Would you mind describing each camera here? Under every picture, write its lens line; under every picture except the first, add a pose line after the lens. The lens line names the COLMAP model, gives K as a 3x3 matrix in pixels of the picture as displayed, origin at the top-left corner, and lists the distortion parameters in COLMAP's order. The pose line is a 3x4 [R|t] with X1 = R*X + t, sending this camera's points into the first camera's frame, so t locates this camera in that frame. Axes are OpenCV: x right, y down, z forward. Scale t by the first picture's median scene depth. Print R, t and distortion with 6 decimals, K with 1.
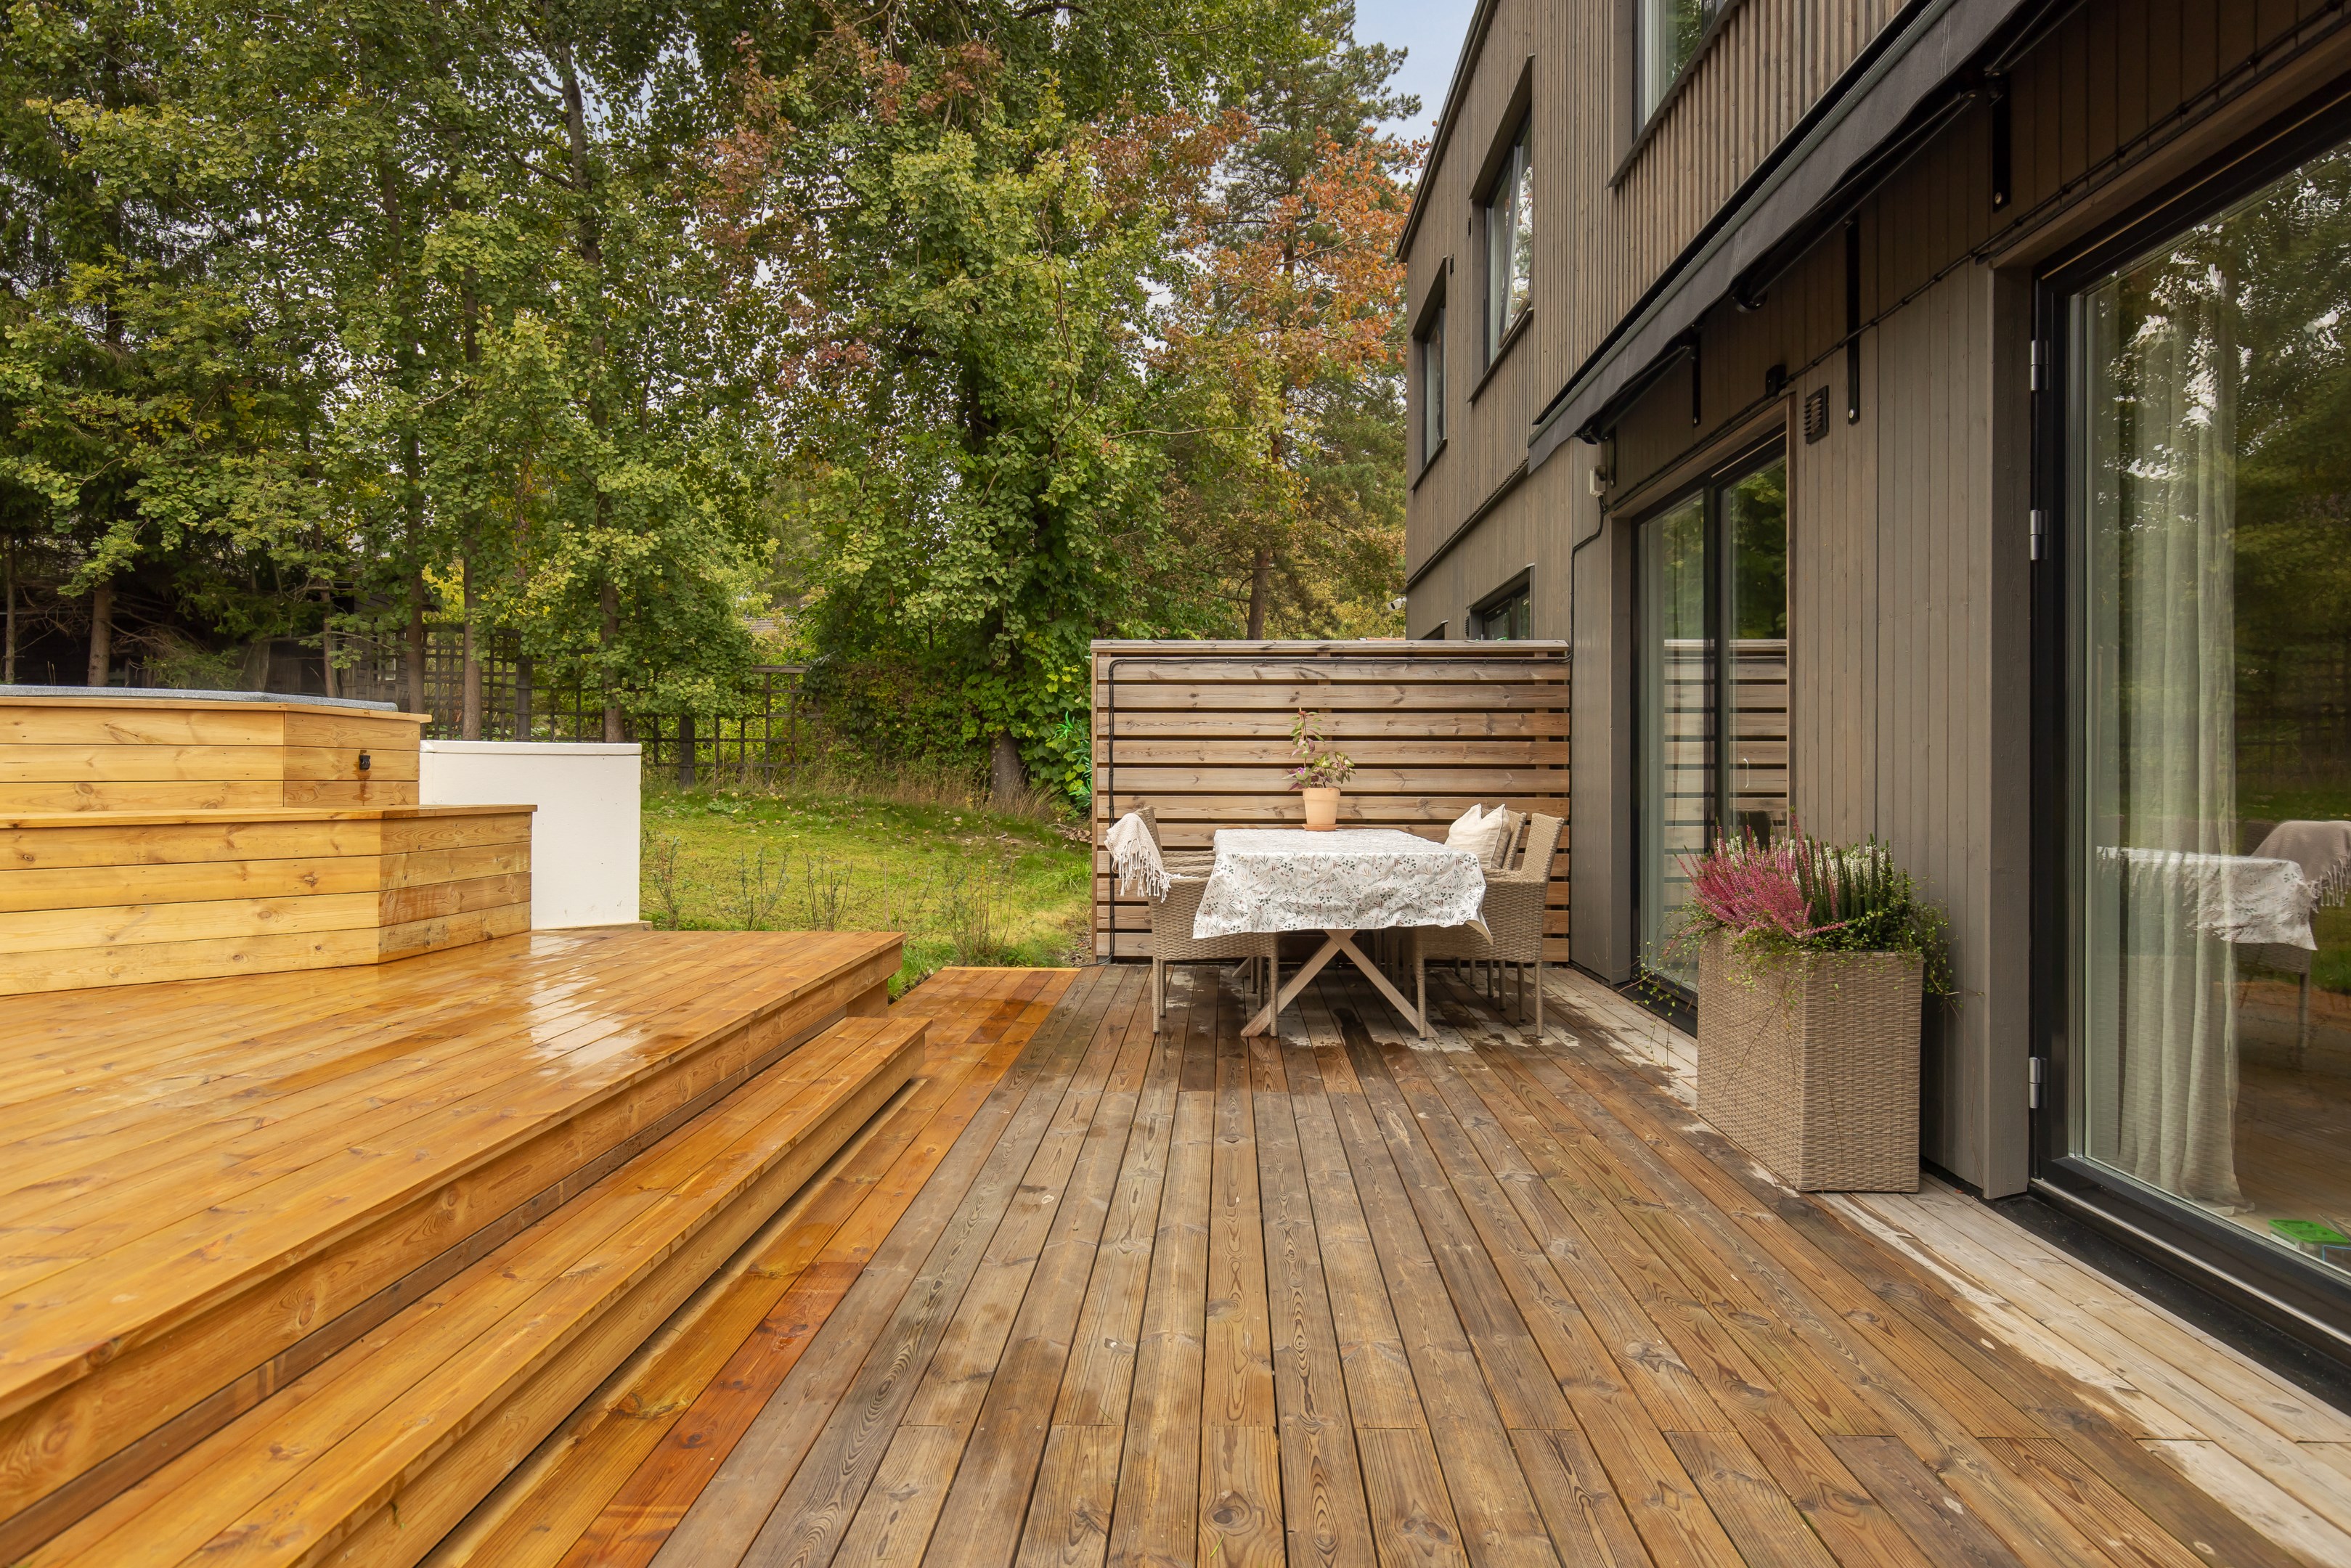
lens RADIAL K [[1439.0, 0, 1175.5], [0, 1439.0, 784.0], [0, 0, 1]] dist [0.000105, -0.000296]
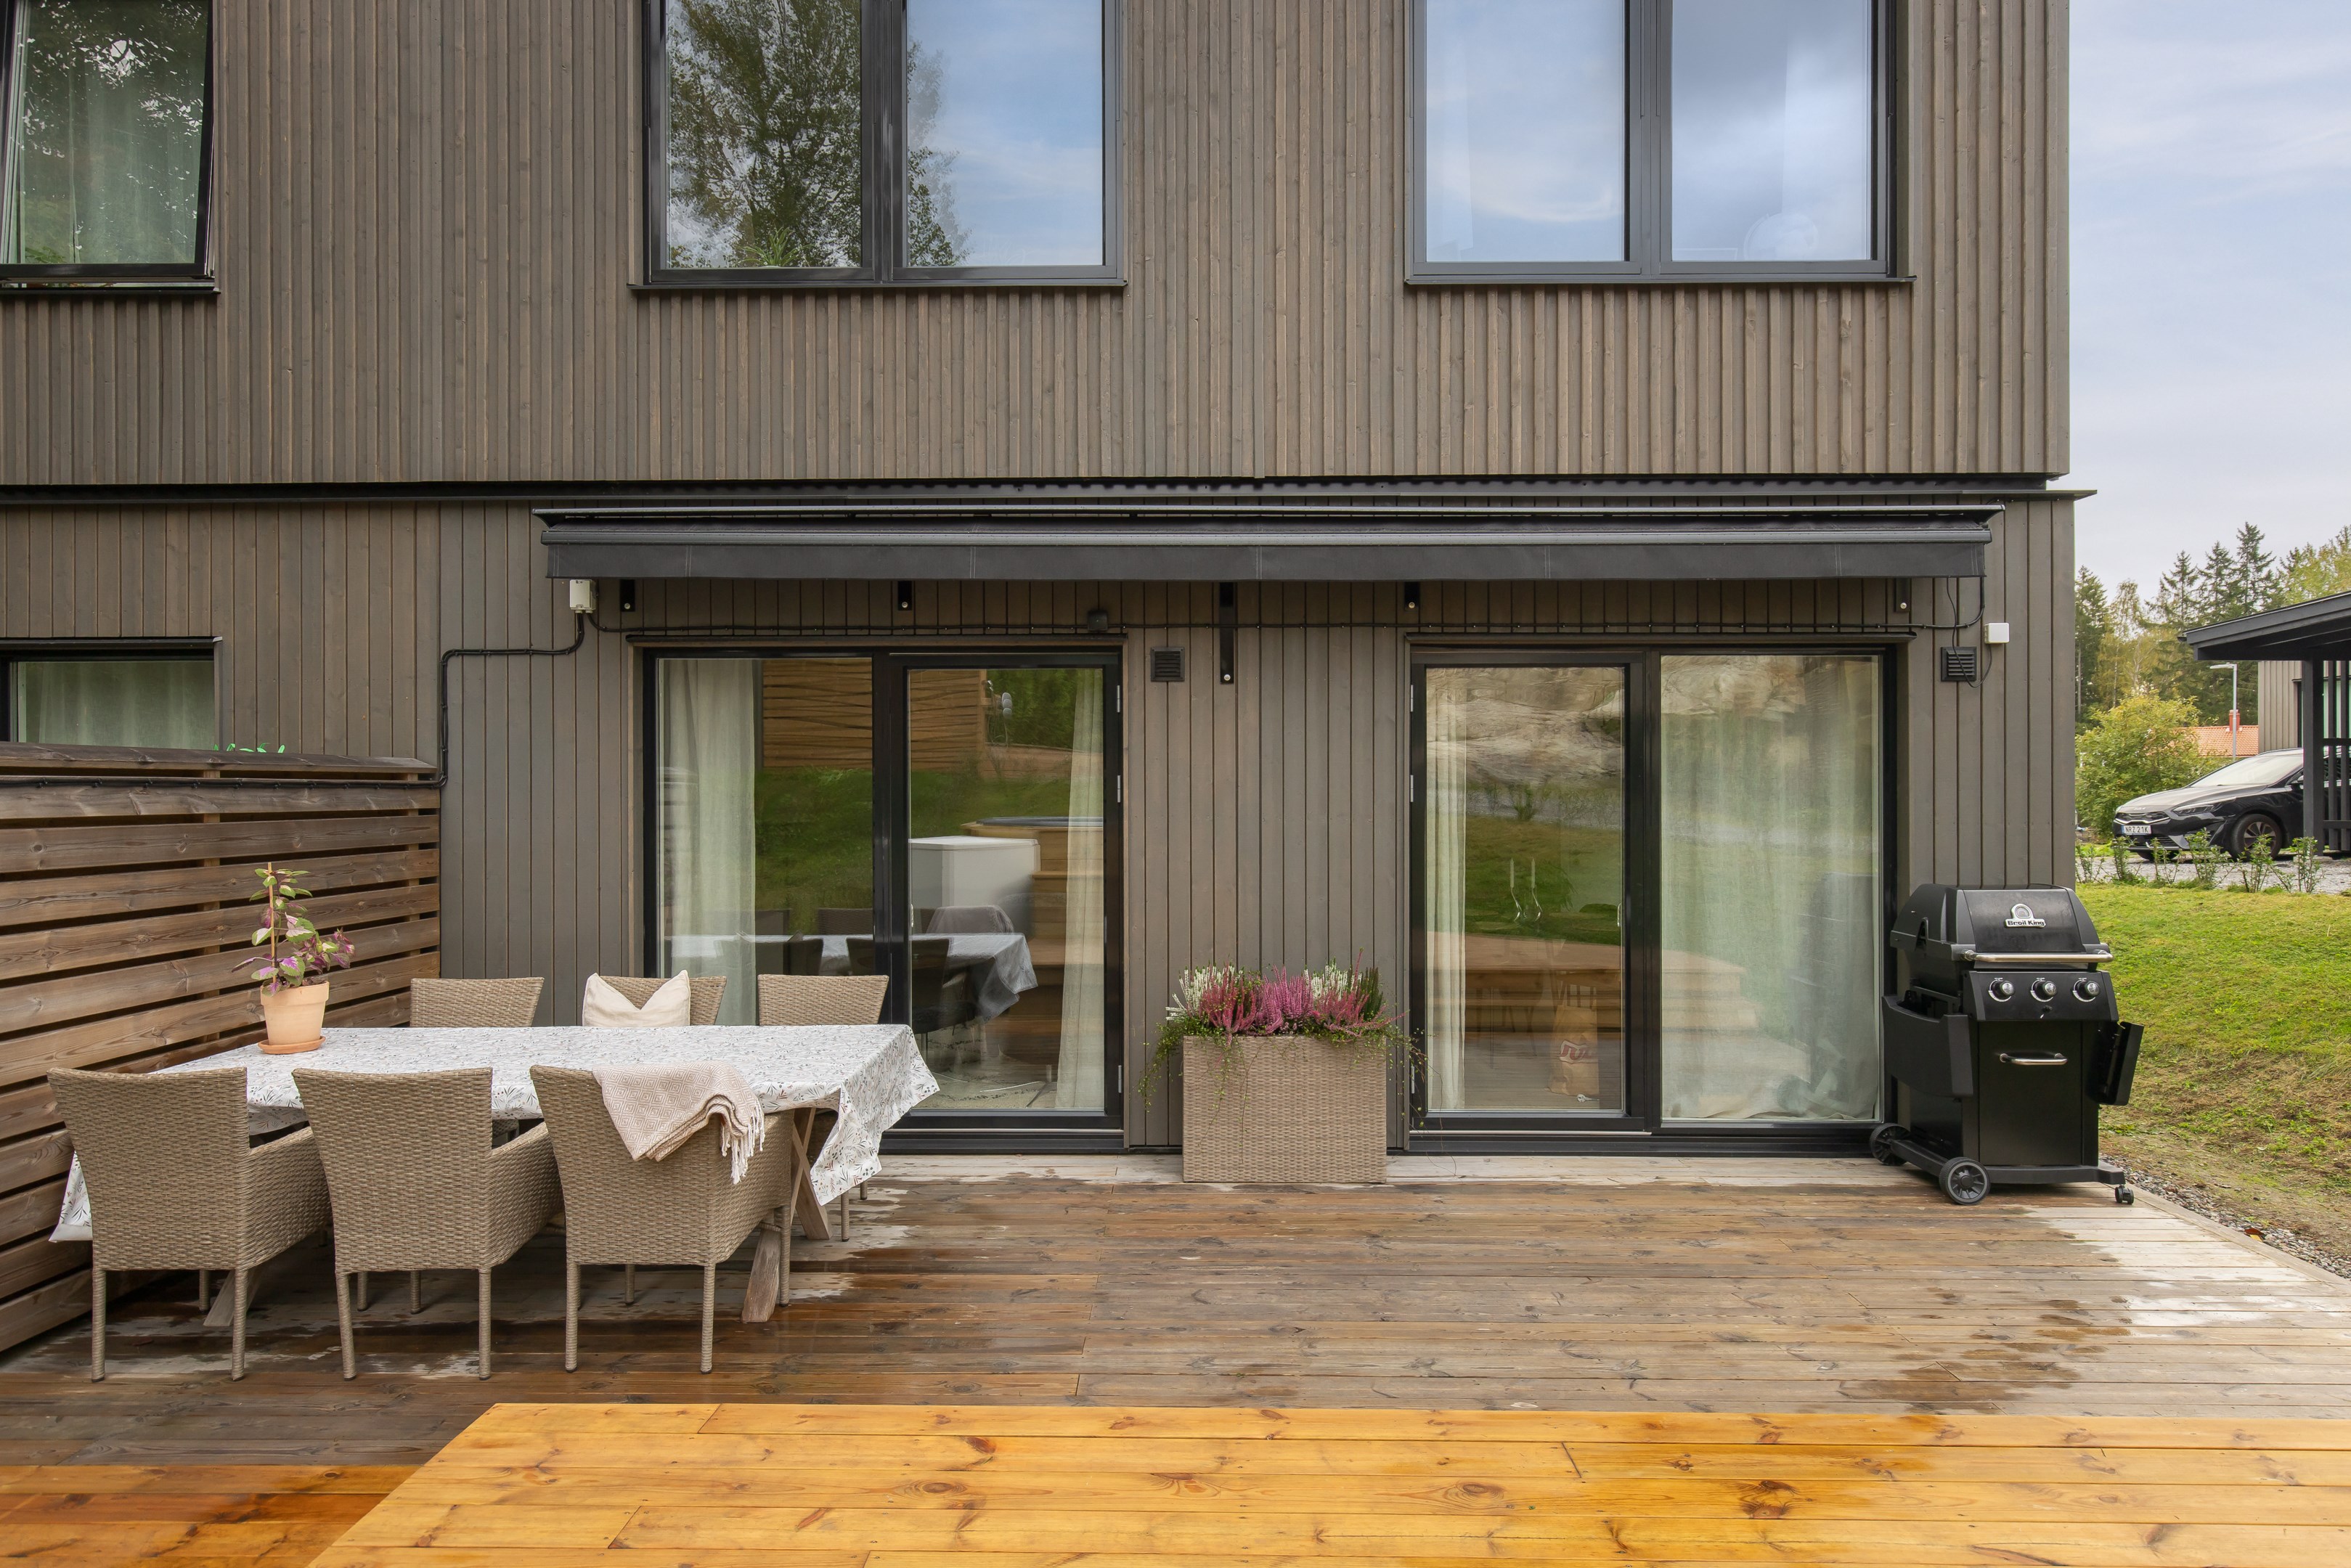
lens RADIAL K [[1305.0, 0, 1183.1], [0, 1305.0, 791.7], [0, 0, 1]] dist [0.004122, -0.000064]
pose [[-0.017877, -0.003775, 0.999833, -0.483932], [0.014349, 0.999889, 0.004032, -0.078665], [-0.999737, 0.014419, -0.017821, 0.585142]]
